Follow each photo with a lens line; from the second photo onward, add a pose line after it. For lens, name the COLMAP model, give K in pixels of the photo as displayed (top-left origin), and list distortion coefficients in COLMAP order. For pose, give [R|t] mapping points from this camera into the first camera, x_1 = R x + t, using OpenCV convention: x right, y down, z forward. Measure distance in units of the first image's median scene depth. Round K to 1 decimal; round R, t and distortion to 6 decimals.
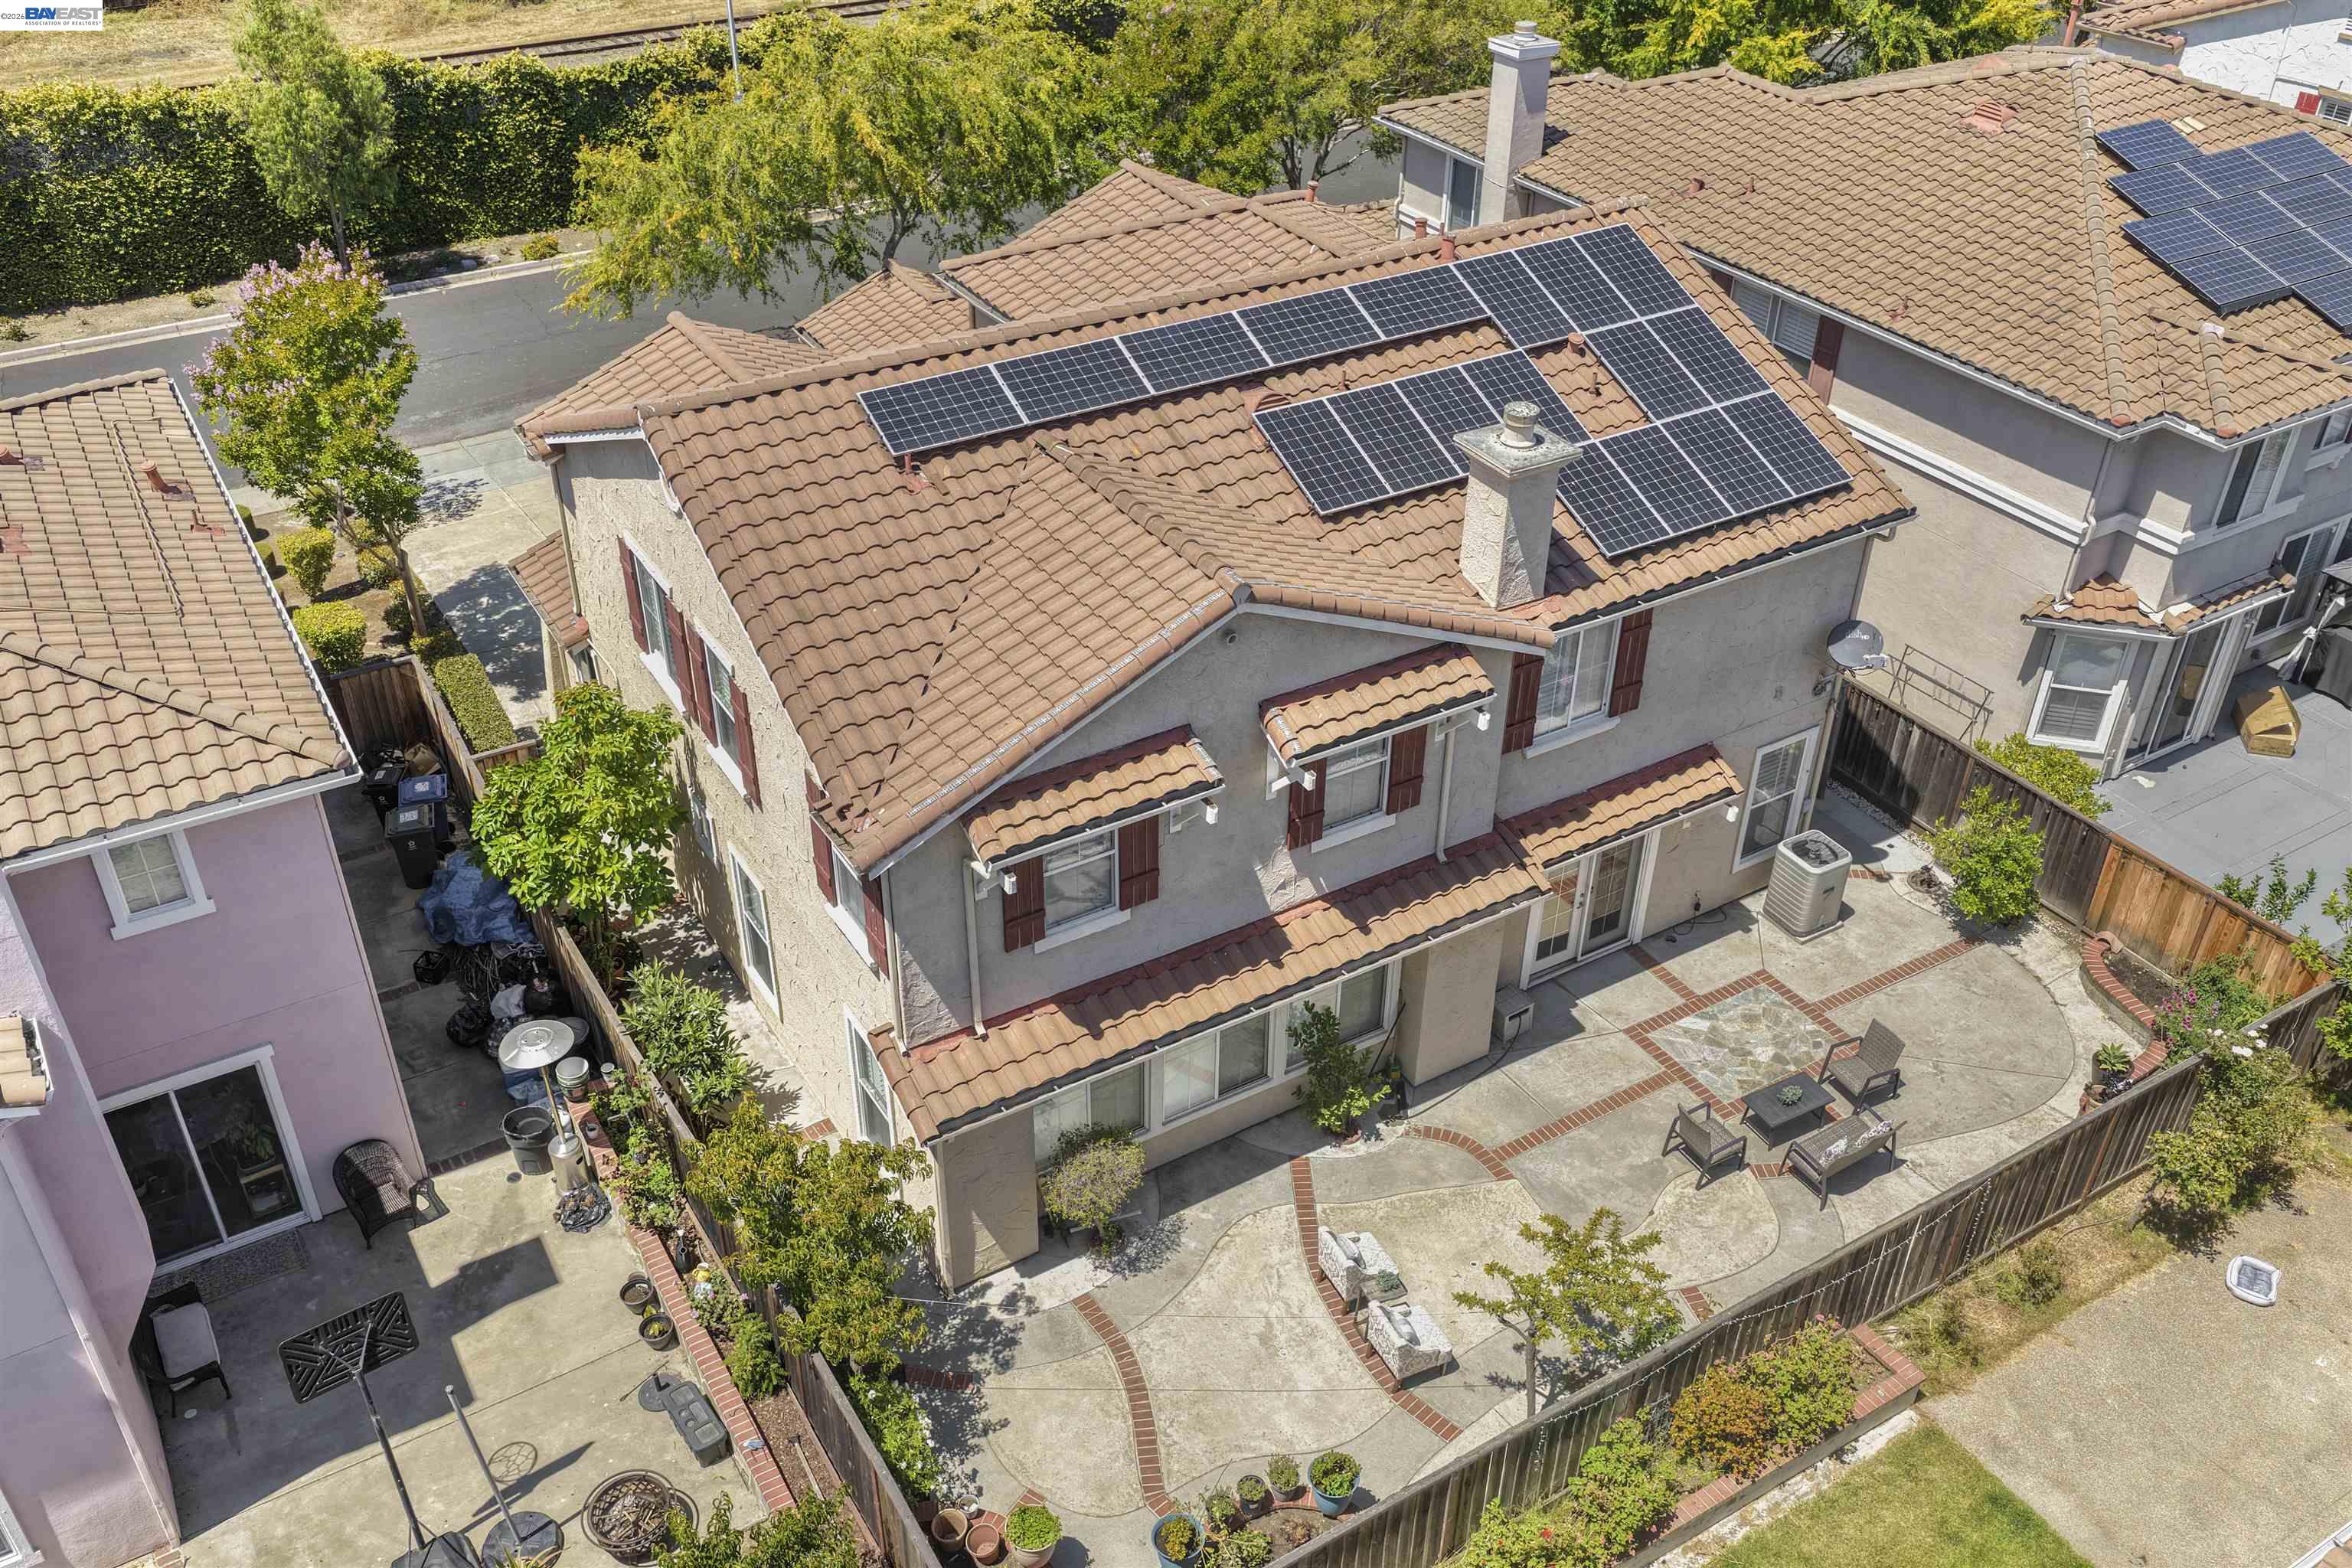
lens RADIAL K [[2013.7, 0, 1176.0], [0, 2013.7, 784.0], [0, 0, 1]] dist [0.001613, 0.019647]
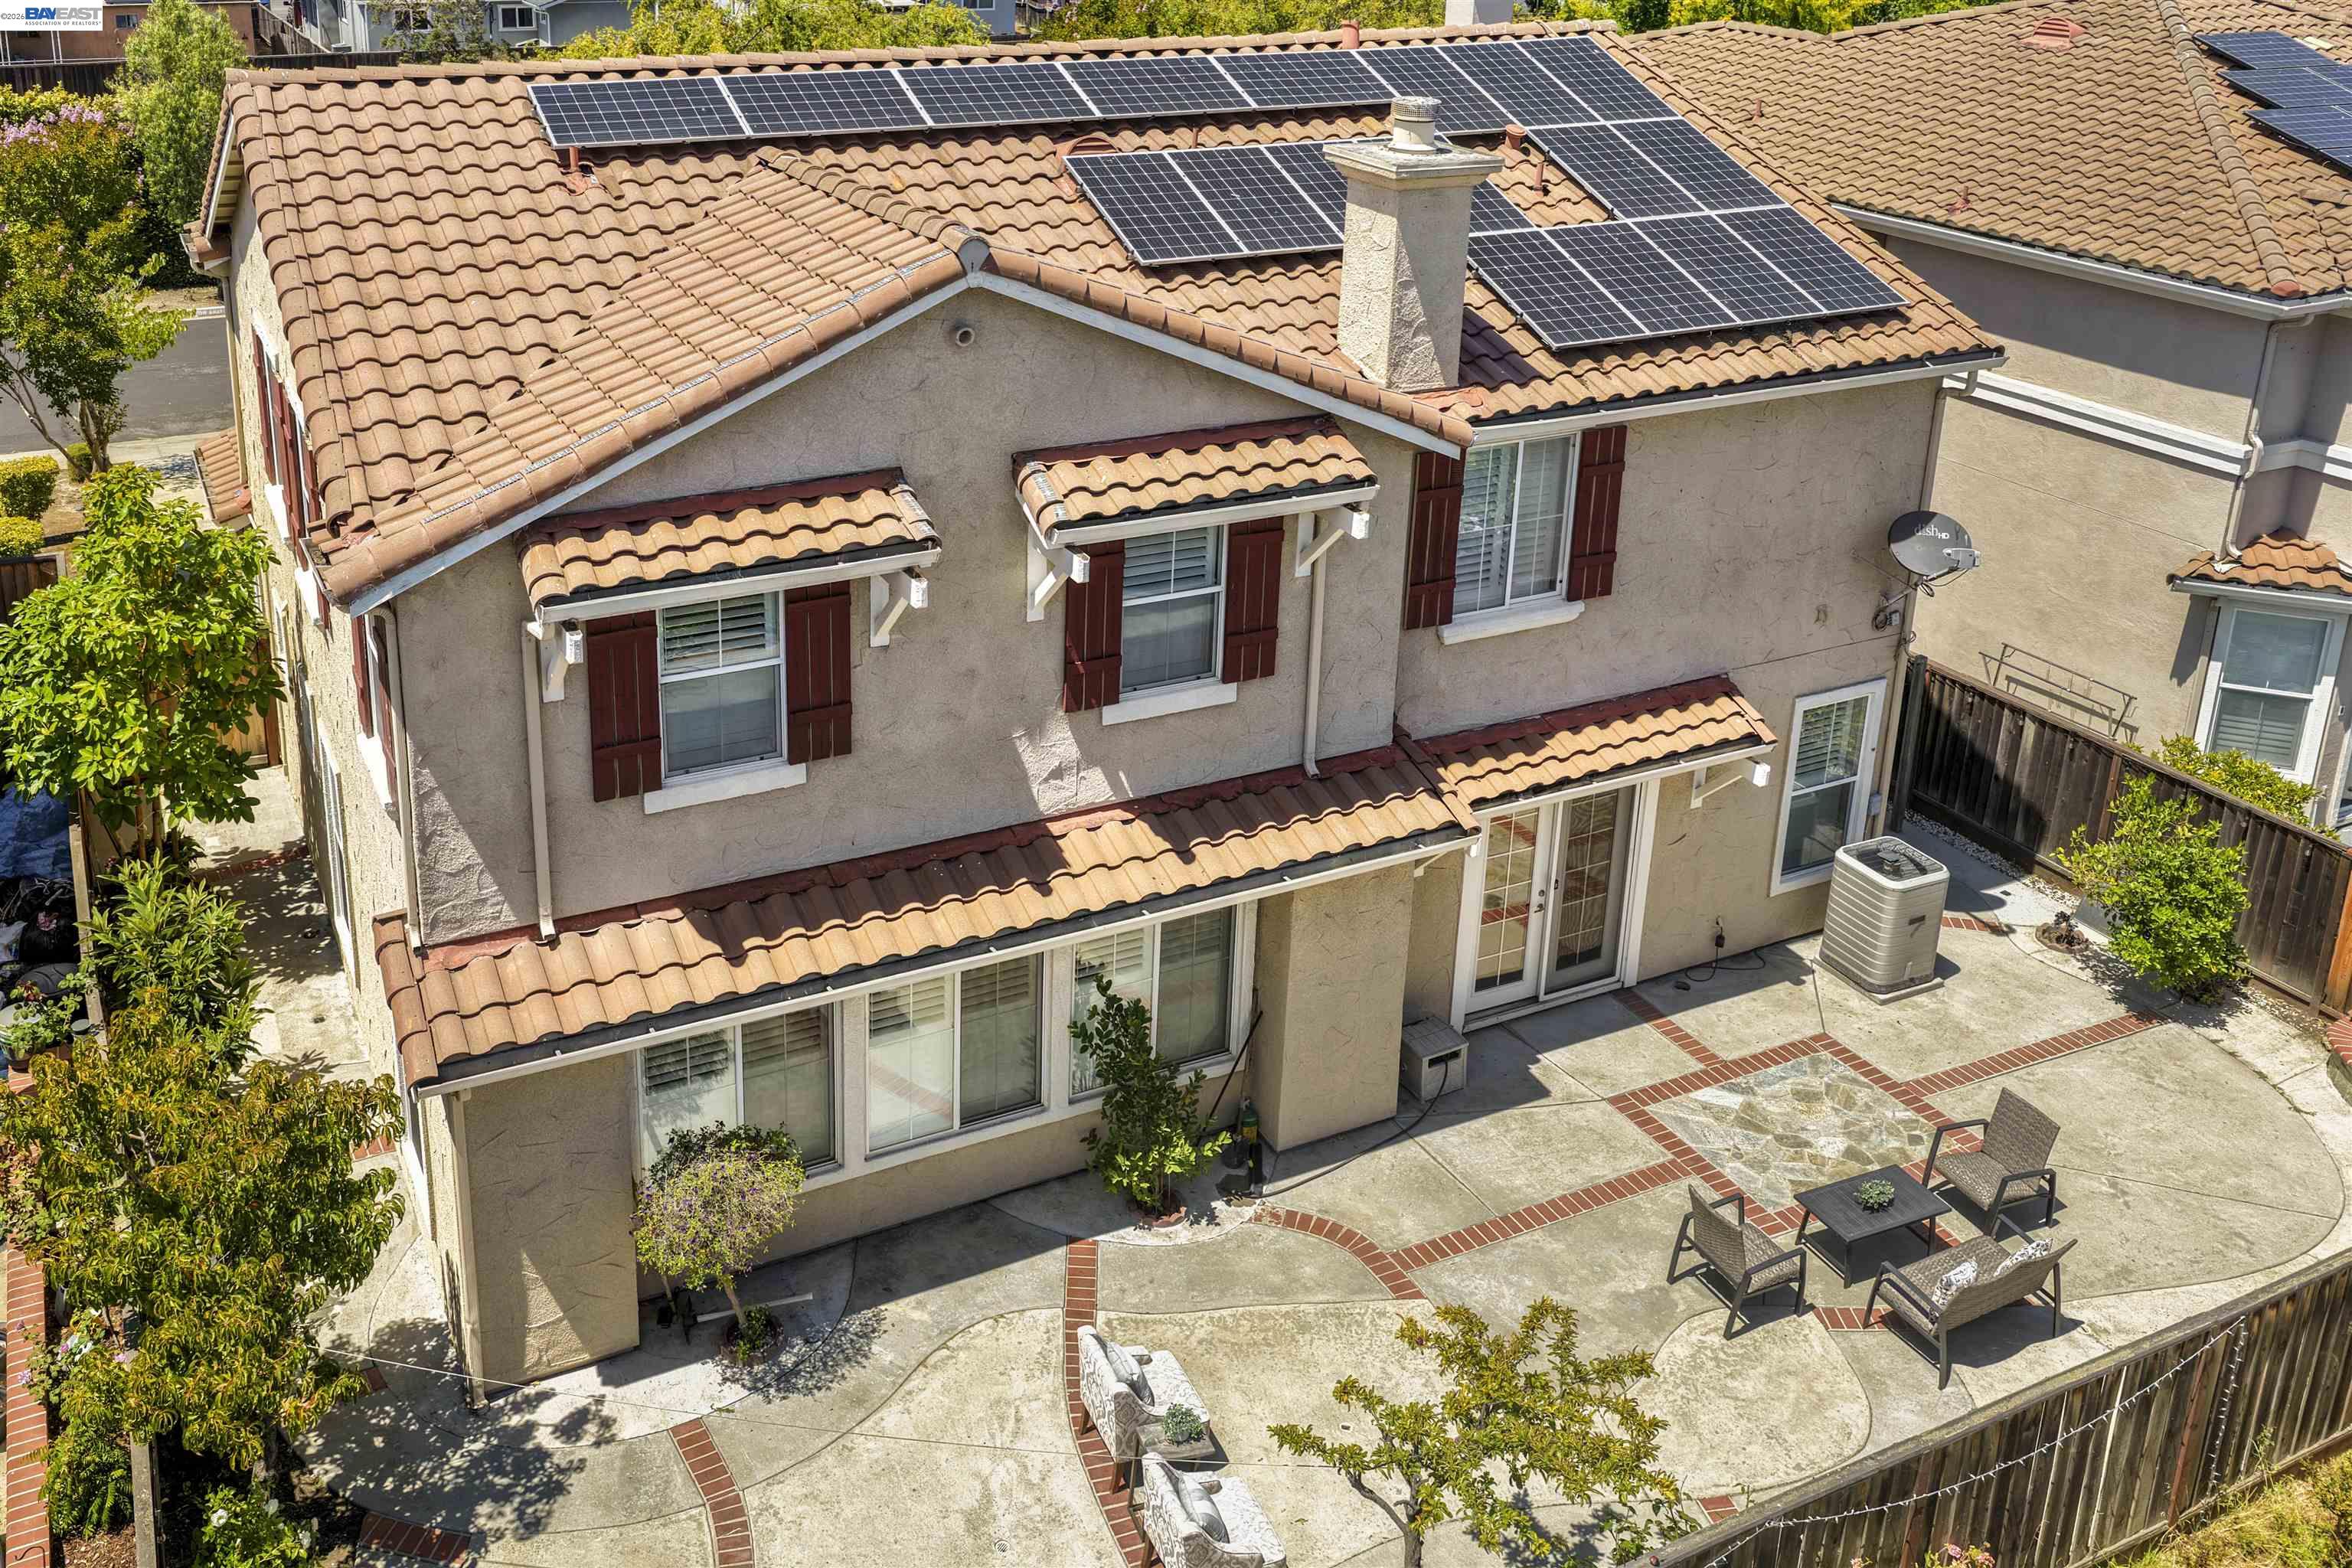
lens RADIAL K [[2035.0, 0, 1002.7], [0, 2035.0, 433.7], [0, 0, 1]] dist [0.001063, 0.006829]
pose [[0.994039, 0.032019, -0.104218, 0.098053], [-0.062169, 0.951733, -0.300566, 0.142272], [0.089564, 0.305254, 0.948050, 0.317512]]
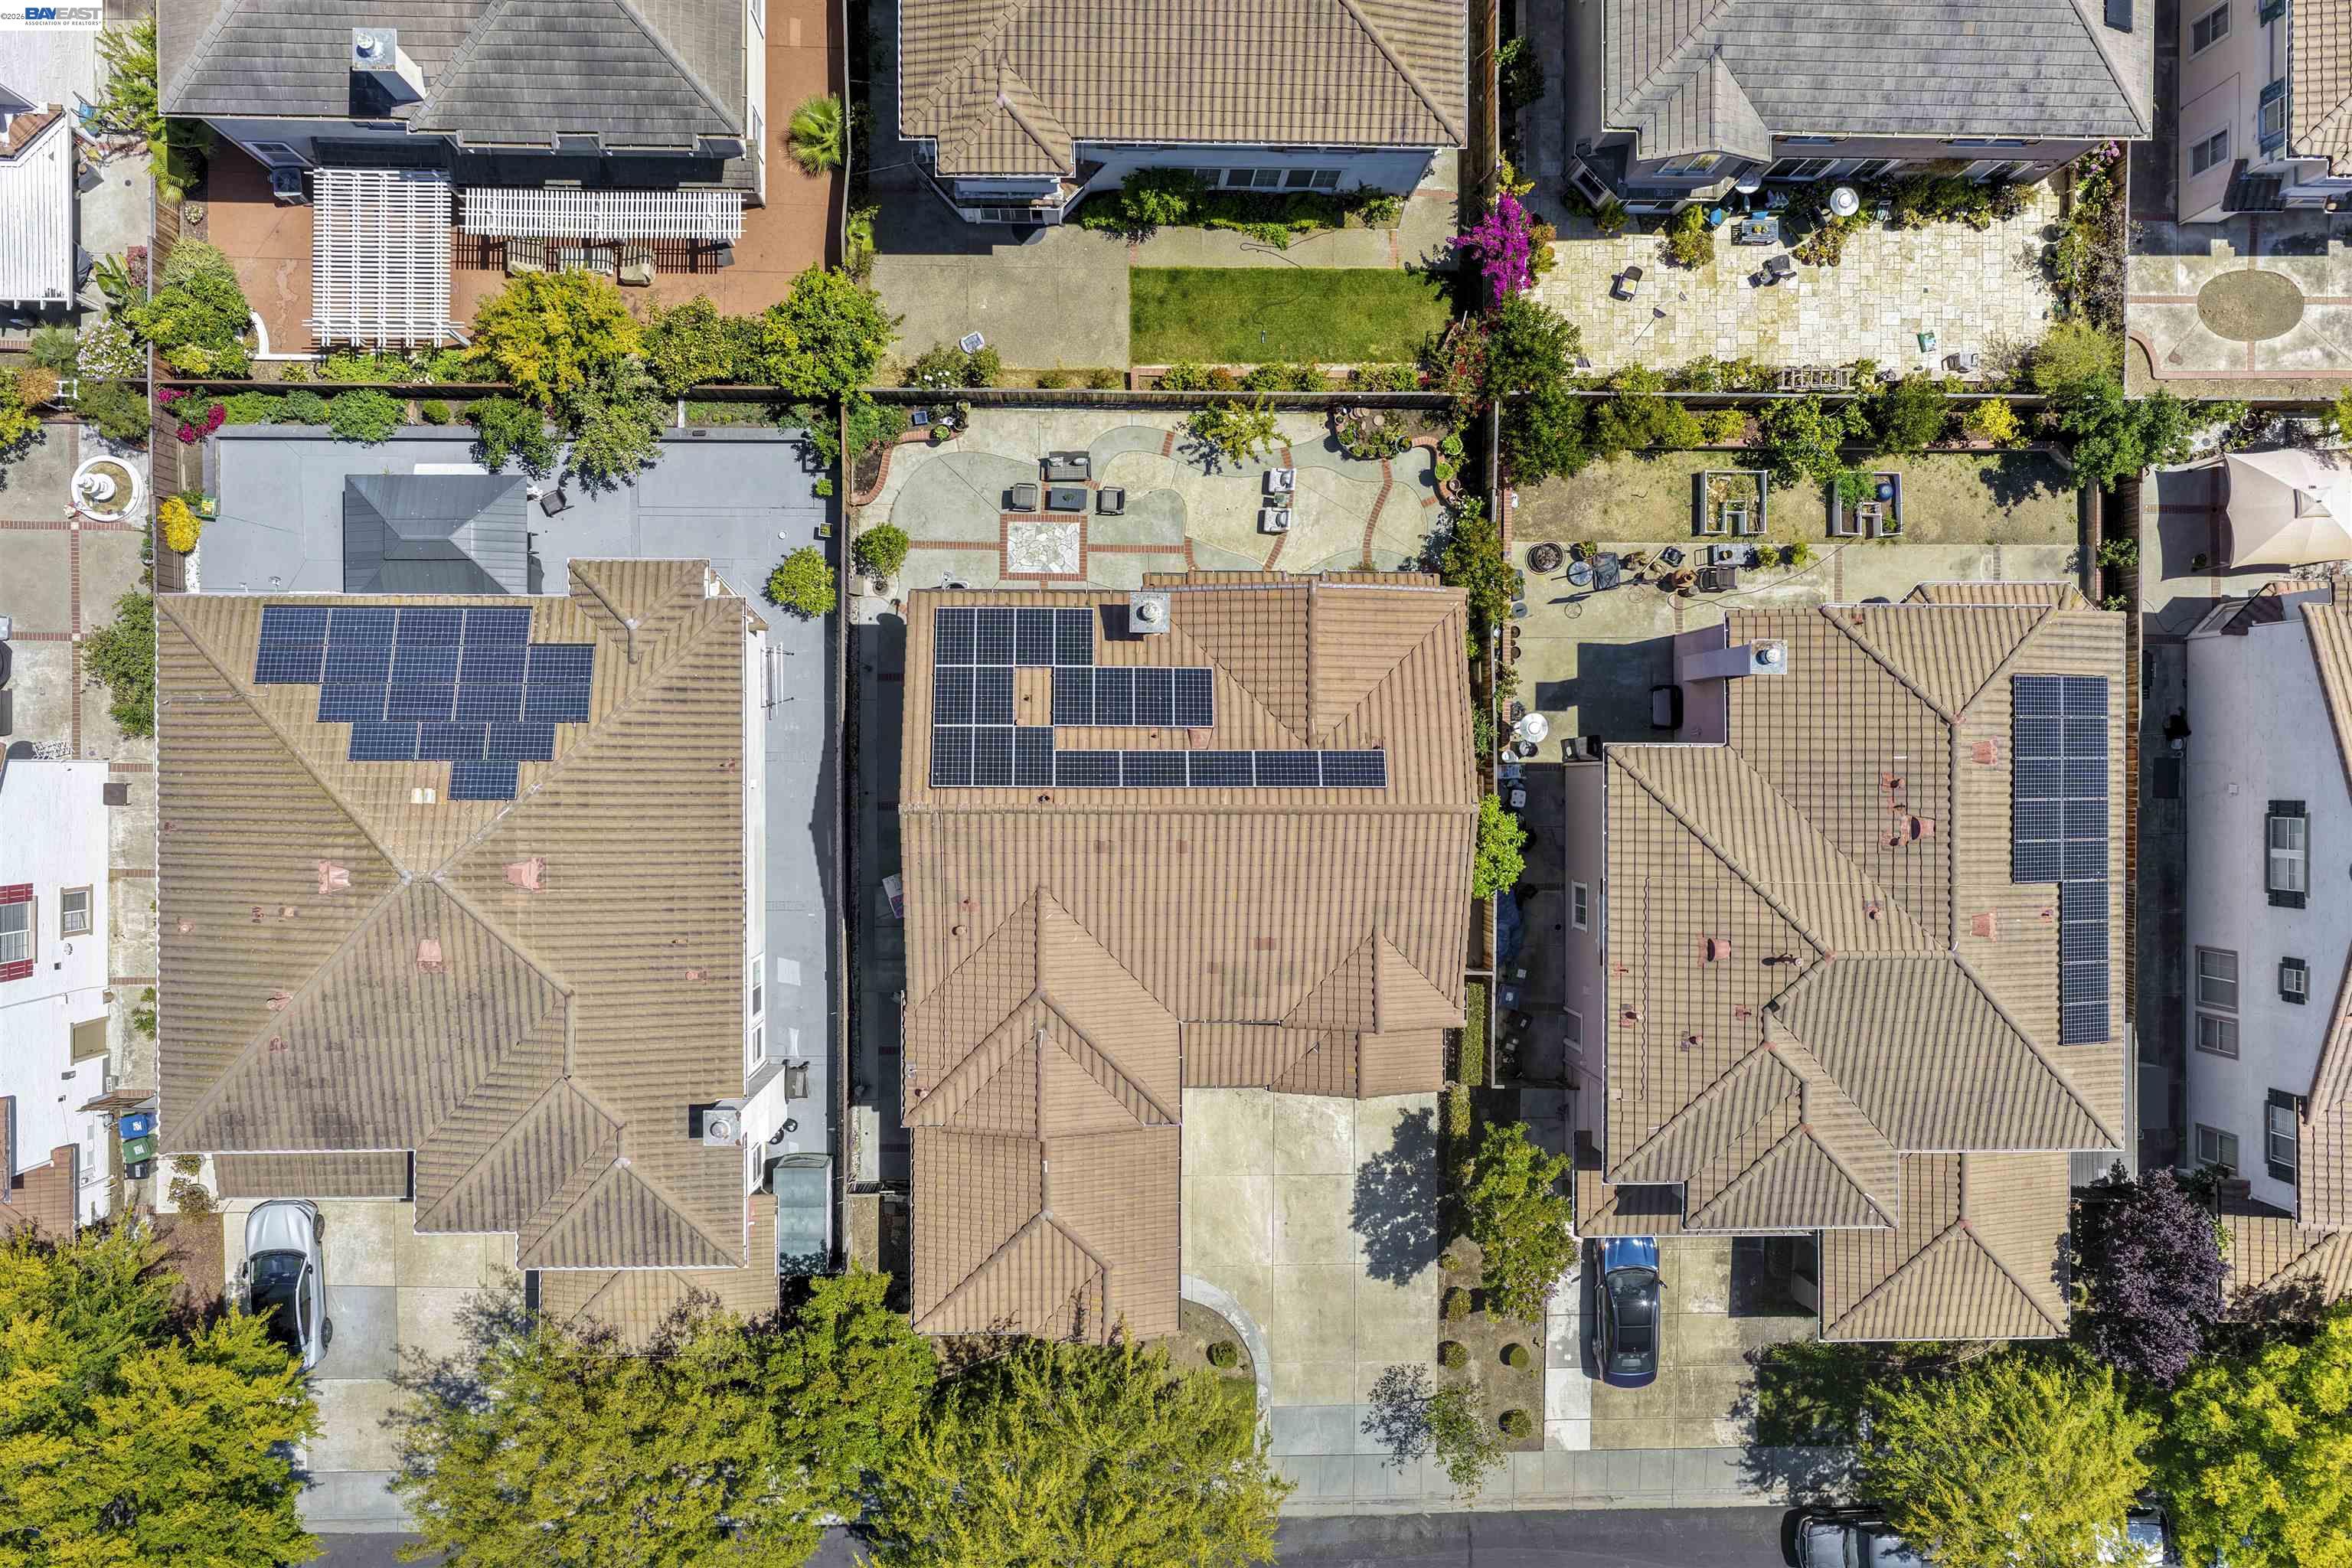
lens RADIAL K [[1958.9, 0, 1188.0], [0, 1958.9, 706.1], [0, 0, 1]] dist [0.003746, 0.001701]
pose [[-0.850855, -0.523292, -0.047028, 0.172770], [0.238376, -0.464251, 0.853023, -1.957267], [-0.468213, 0.714588, 0.519751, -0.080740]]
